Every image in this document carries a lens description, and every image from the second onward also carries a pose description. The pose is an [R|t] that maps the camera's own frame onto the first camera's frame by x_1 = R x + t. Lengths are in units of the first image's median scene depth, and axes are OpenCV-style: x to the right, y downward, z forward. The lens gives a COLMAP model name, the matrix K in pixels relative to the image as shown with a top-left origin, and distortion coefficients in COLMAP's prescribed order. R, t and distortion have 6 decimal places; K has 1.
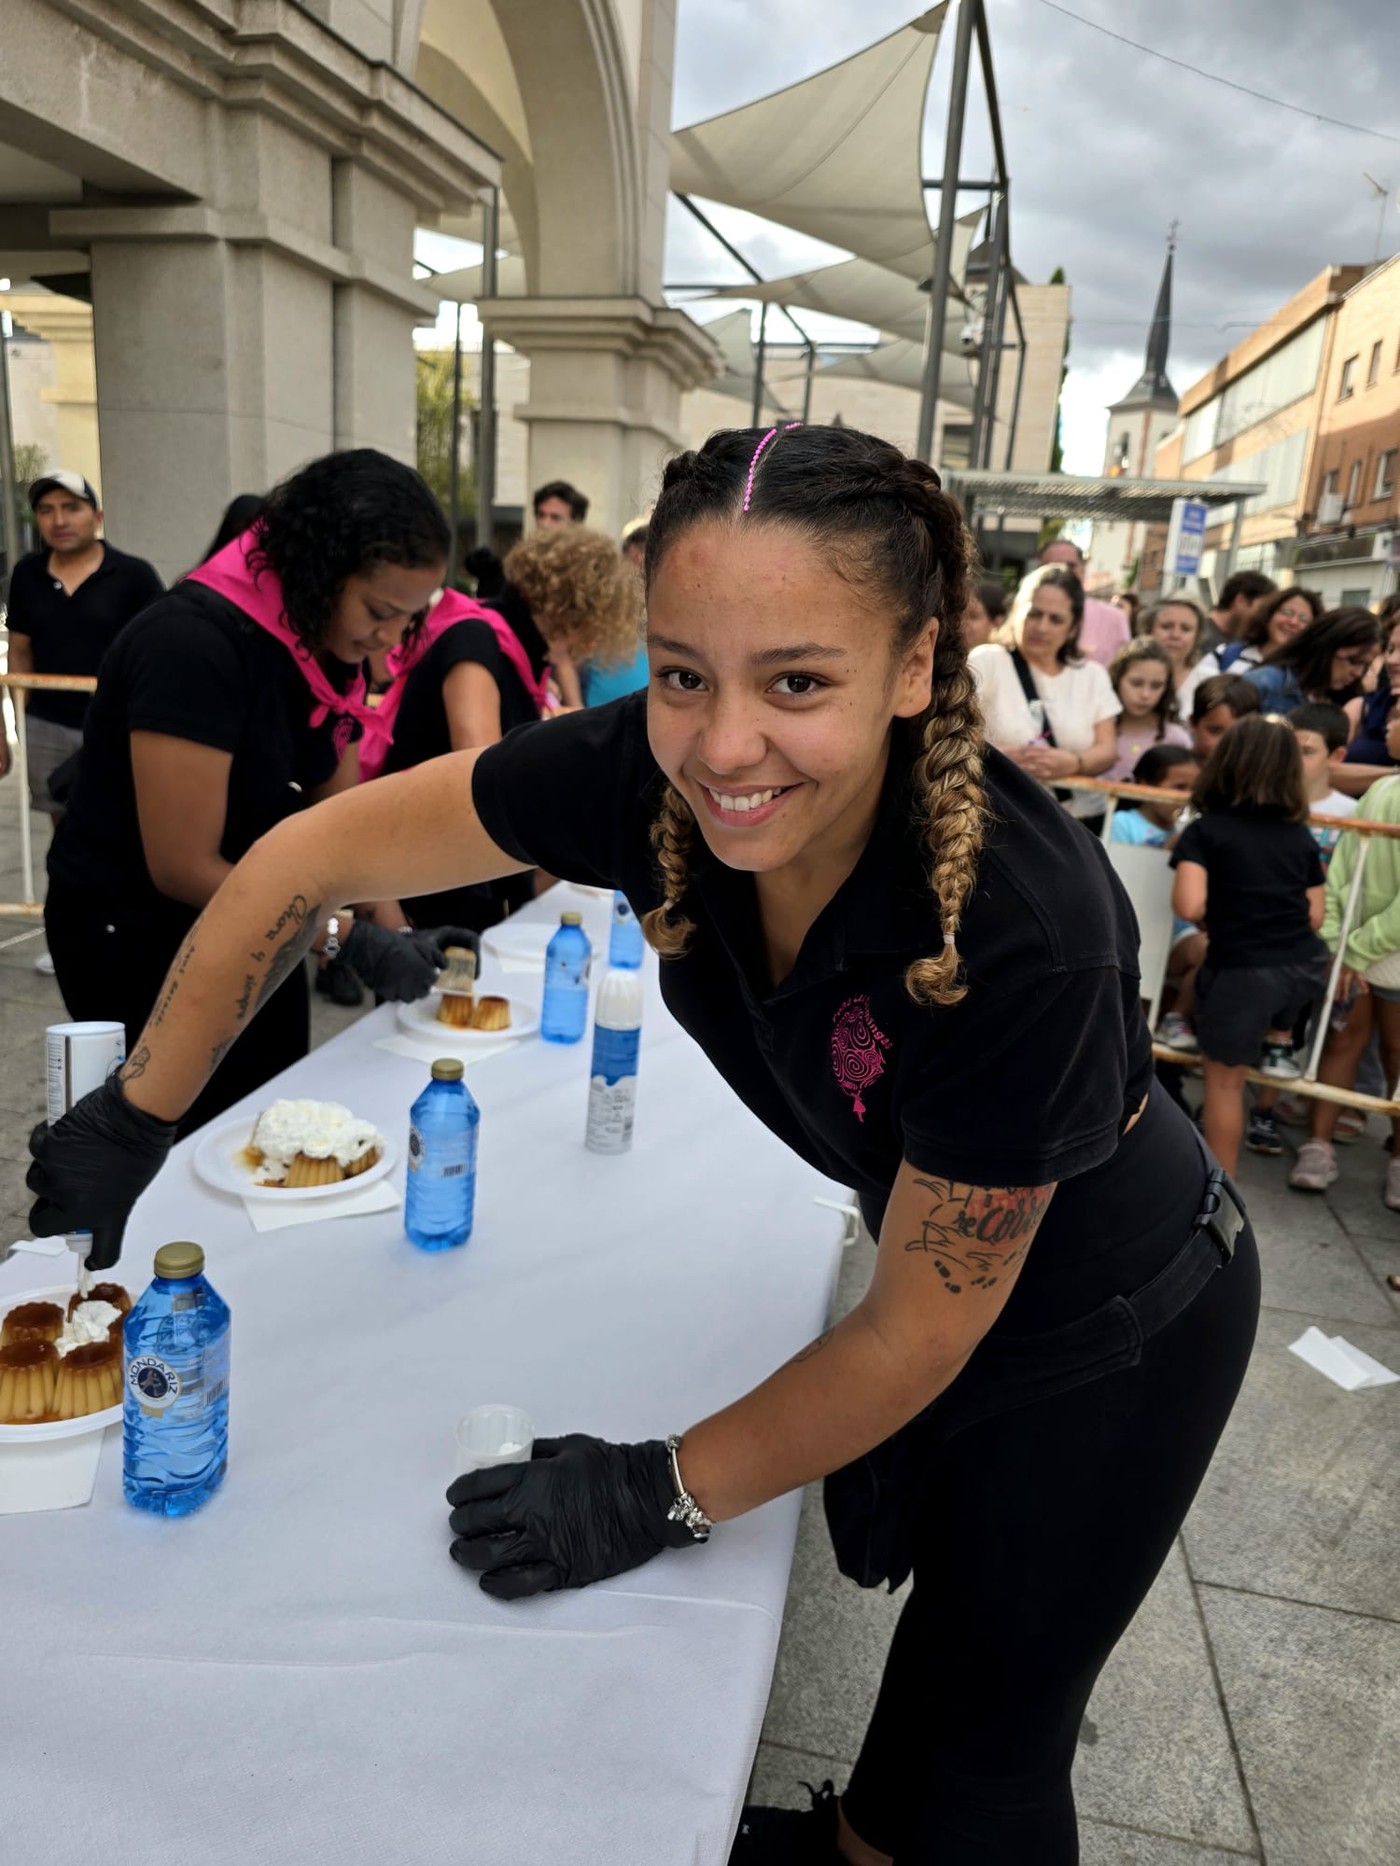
lens RADIAL K [[1435.9, 0, 710.8], [0, 1435.9, 947.5], [0, 0, 1]] dist [0.061371, 0.000706]
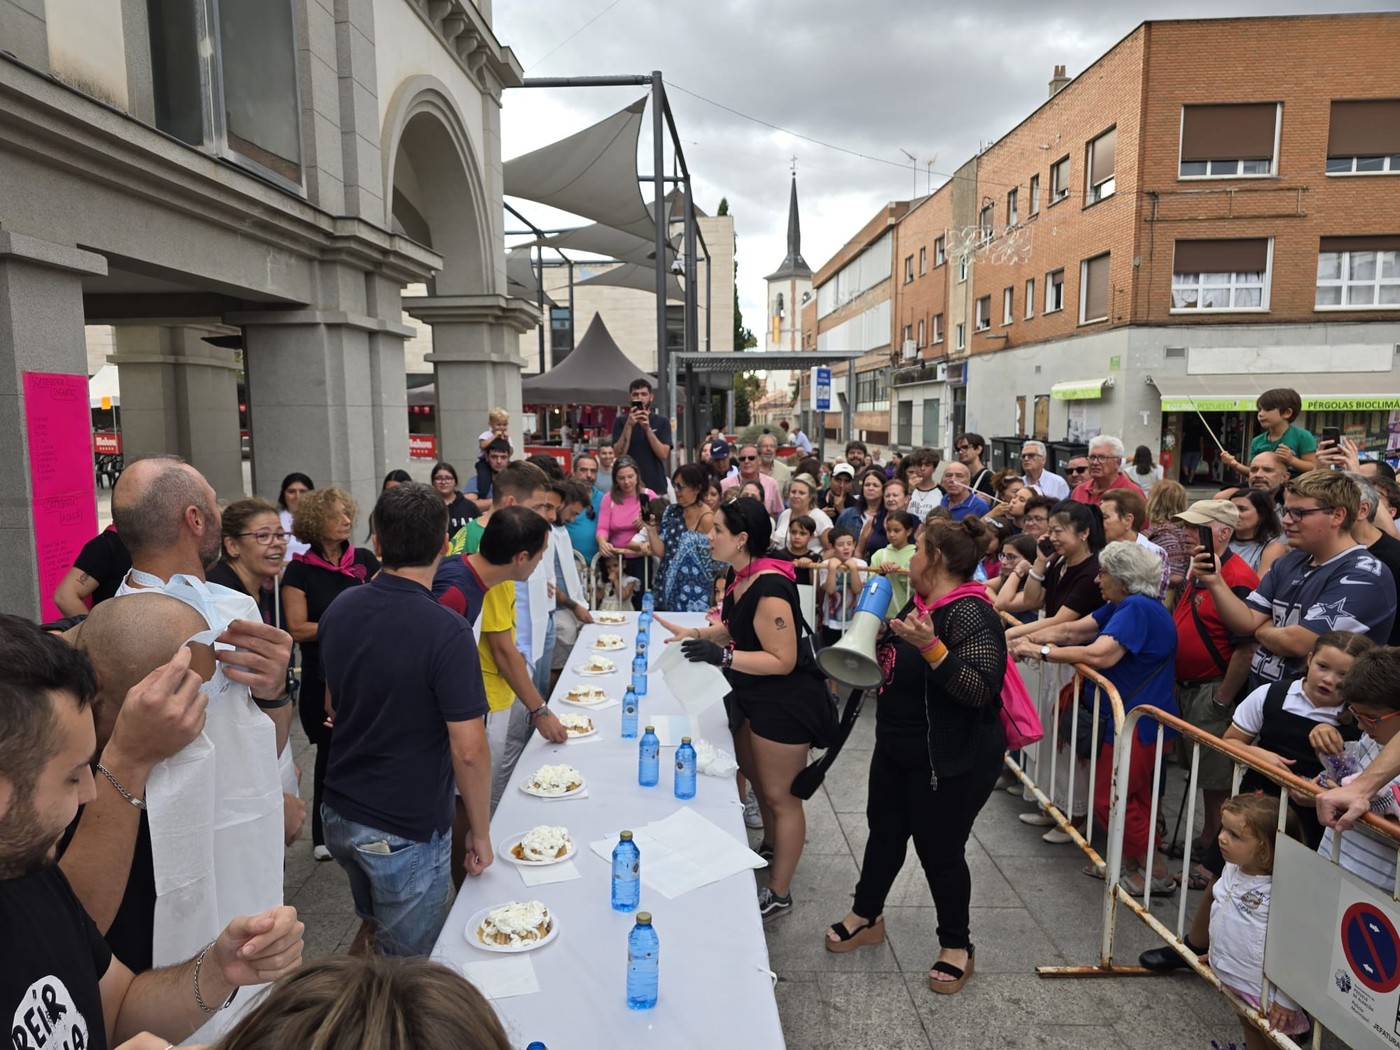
lens RADIAL K [[1077.3, 0, 696.5], [0, 1077.3, 527.6], [0, 0, 1]] dist [0.061371, 0.000706]
pose [[0.981435, -0.086858, 0.171000, -0.025830], [0.108011, 0.987056, -0.118551, 0.004707], [-0.158490, 0.134820, 0.978113, -0.113389]]
